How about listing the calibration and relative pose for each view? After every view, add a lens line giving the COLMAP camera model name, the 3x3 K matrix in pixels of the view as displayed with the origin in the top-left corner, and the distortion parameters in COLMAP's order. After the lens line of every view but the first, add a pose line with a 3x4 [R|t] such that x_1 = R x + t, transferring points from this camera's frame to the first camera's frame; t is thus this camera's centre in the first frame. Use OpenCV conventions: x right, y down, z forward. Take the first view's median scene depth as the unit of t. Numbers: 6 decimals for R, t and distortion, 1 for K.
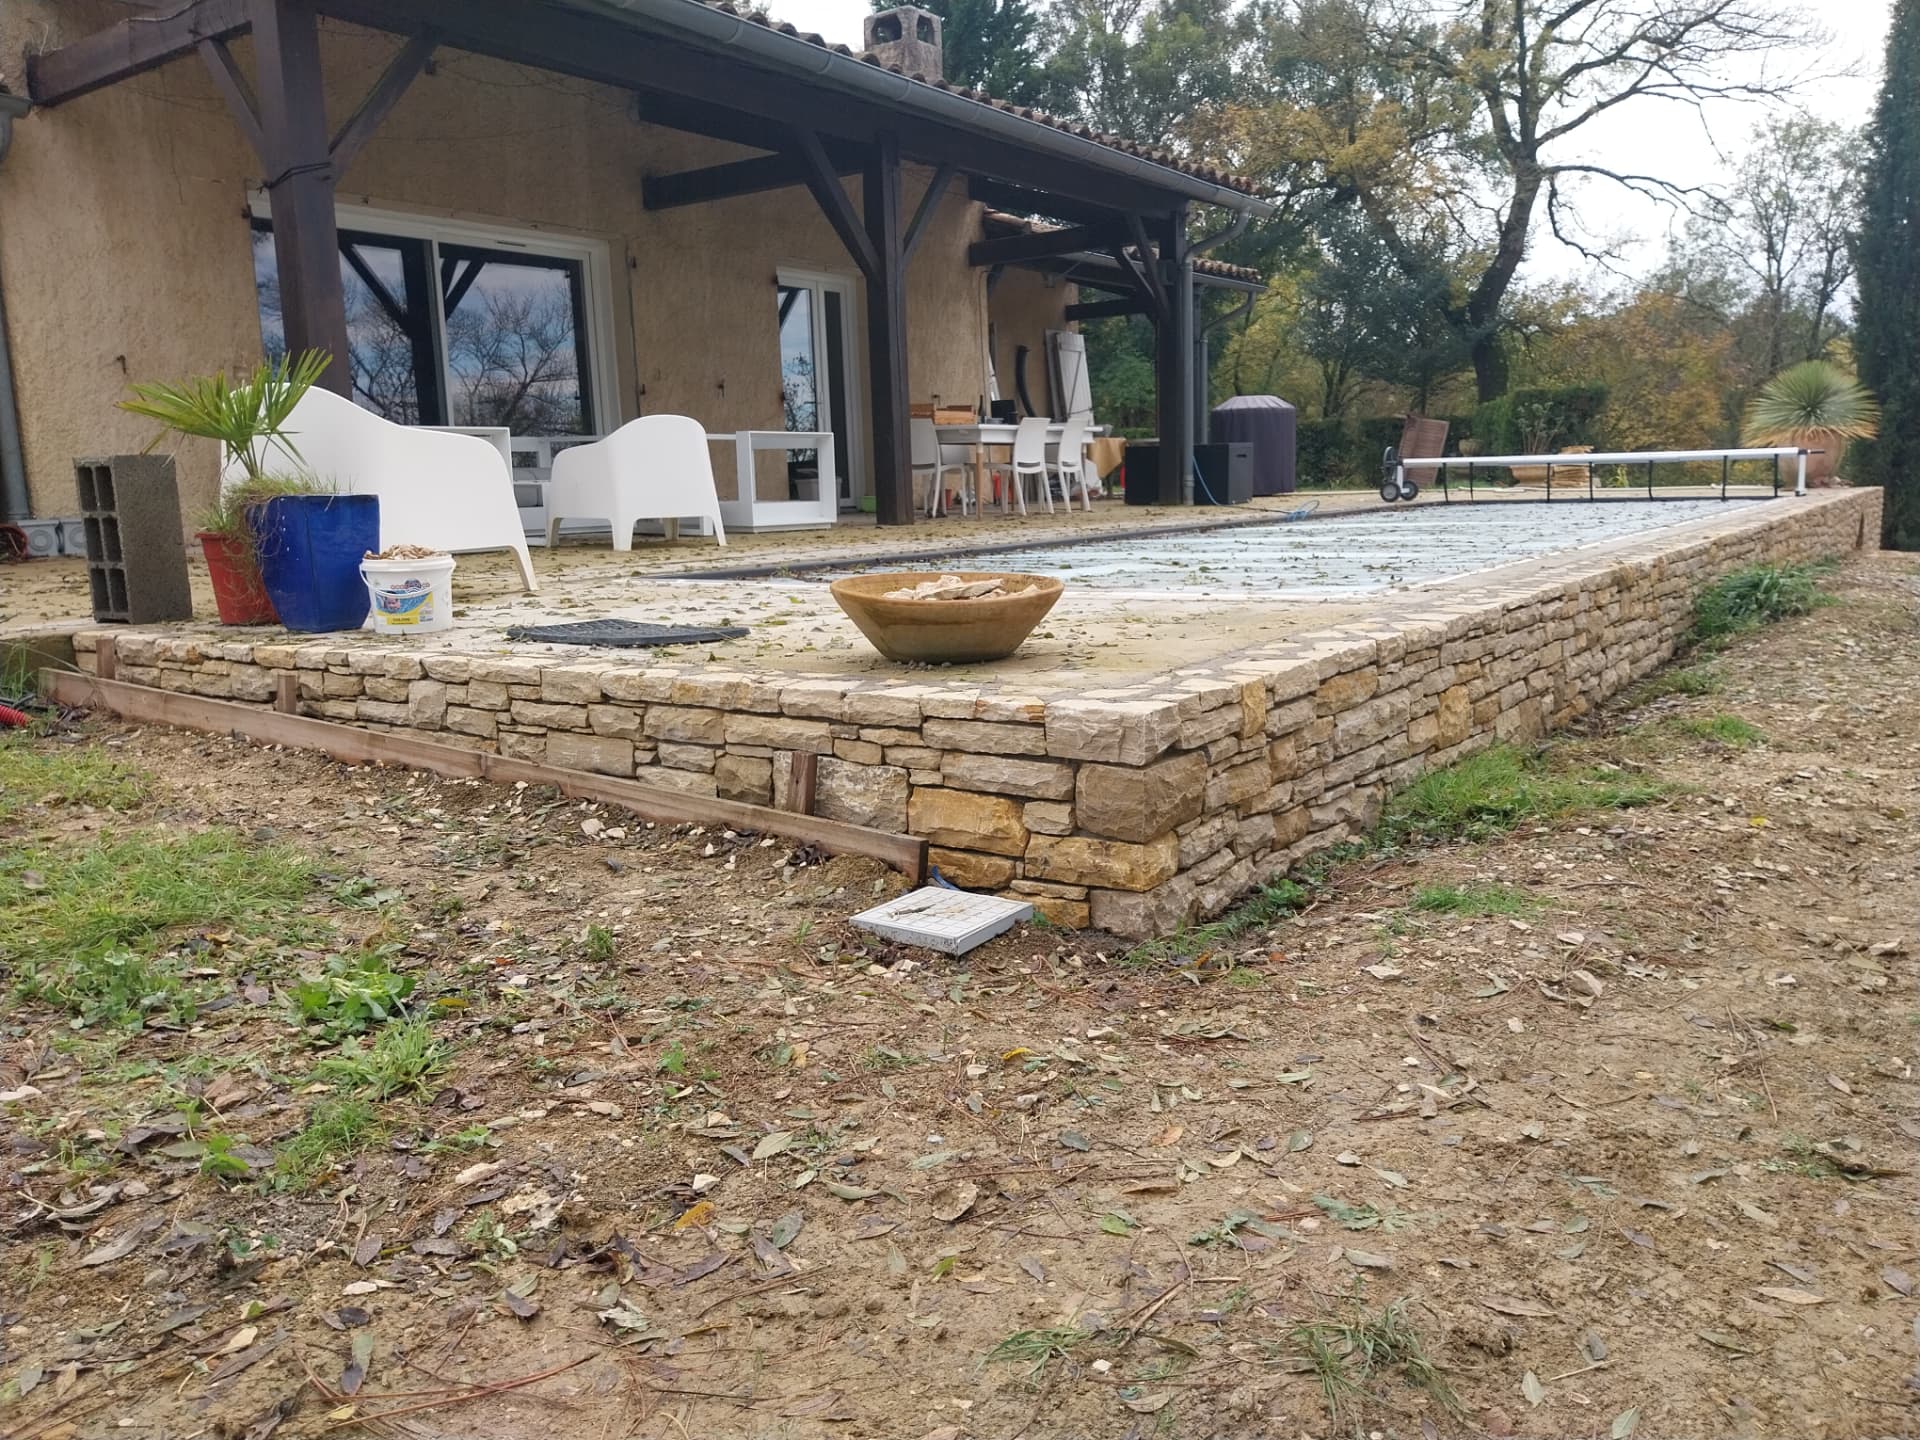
lens RADIAL K [[1439.6, 0, 989.1], [0, 1439.6, 697.3], [0, 0, 1]] dist [0.057014, -0.098209]
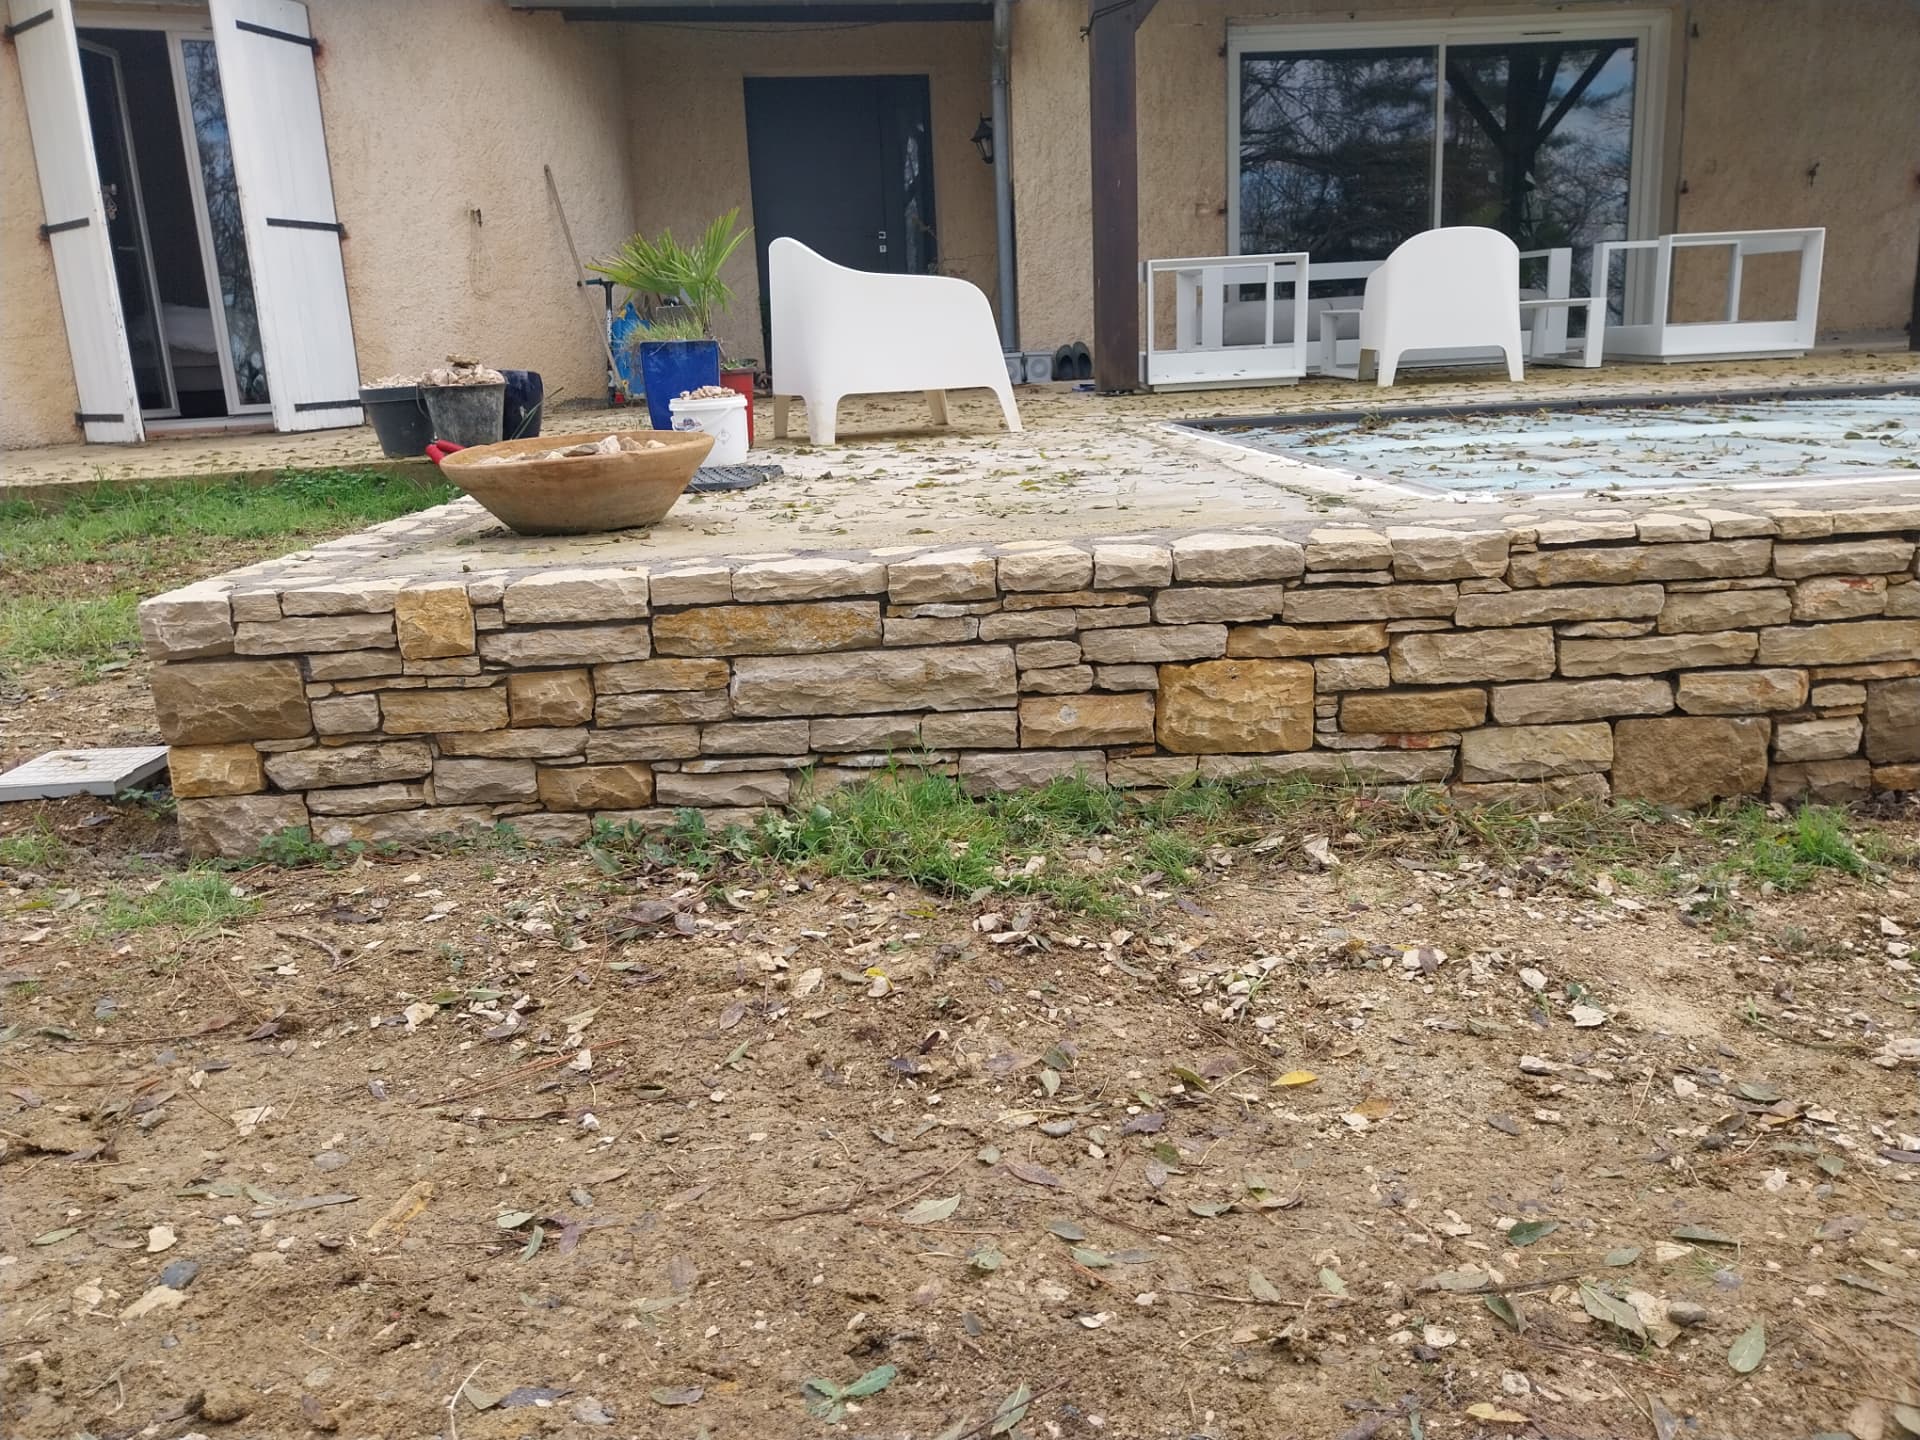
lens RADIAL K [[1439.6, 0, 989.1], [0, 1439.6, 697.3], [0, 0, 1]] dist [0.057014, -0.098209]
pose [[0.611853, 0.185247, -0.768973, 0.524273], [-0.090895, 0.982215, 0.164294, -0.059375], [0.785731, -0.030628, 0.617809, 0.389910]]
